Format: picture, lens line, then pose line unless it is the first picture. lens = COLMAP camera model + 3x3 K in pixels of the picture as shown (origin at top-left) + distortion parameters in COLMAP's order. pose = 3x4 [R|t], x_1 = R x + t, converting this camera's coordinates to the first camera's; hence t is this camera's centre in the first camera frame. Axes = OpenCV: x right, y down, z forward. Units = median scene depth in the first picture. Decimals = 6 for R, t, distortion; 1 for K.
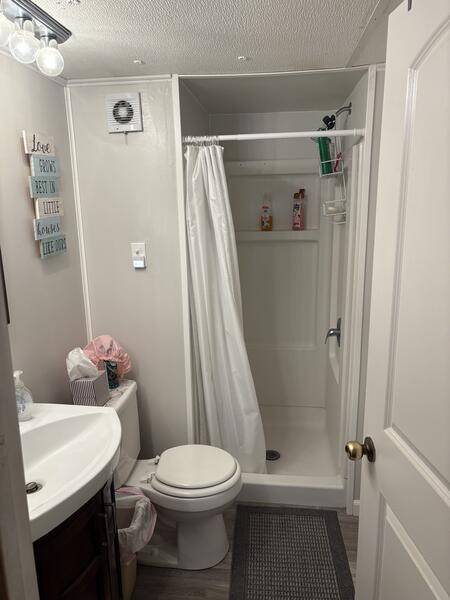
lens RADIAL K [[456.2, 0, 225.0], [0, 456.2, 300.0], [0, 0, 1]] dist [0.059160, -0.057892]
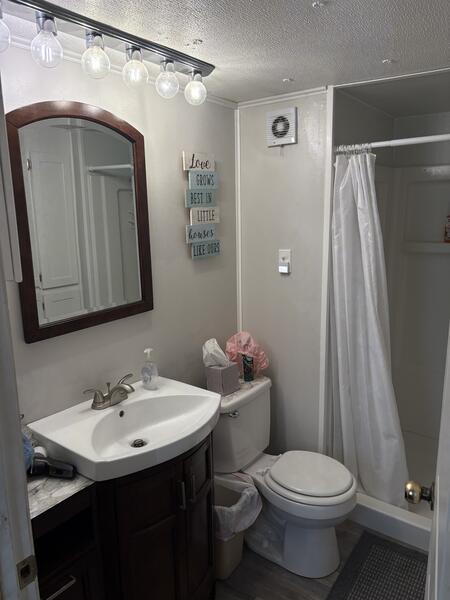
lens RADIAL K [[456.2, 0, 225.0], [0, 456.2, 300.0], [0, 0, 1]] dist [0.059160, -0.057892]
pose [[0.872335, 0.102311, -0.478084, 0.216720], [-0.108270, 0.994006, 0.015165, -0.010232], [0.476770, 0.038533, 0.878183, 0.014876]]
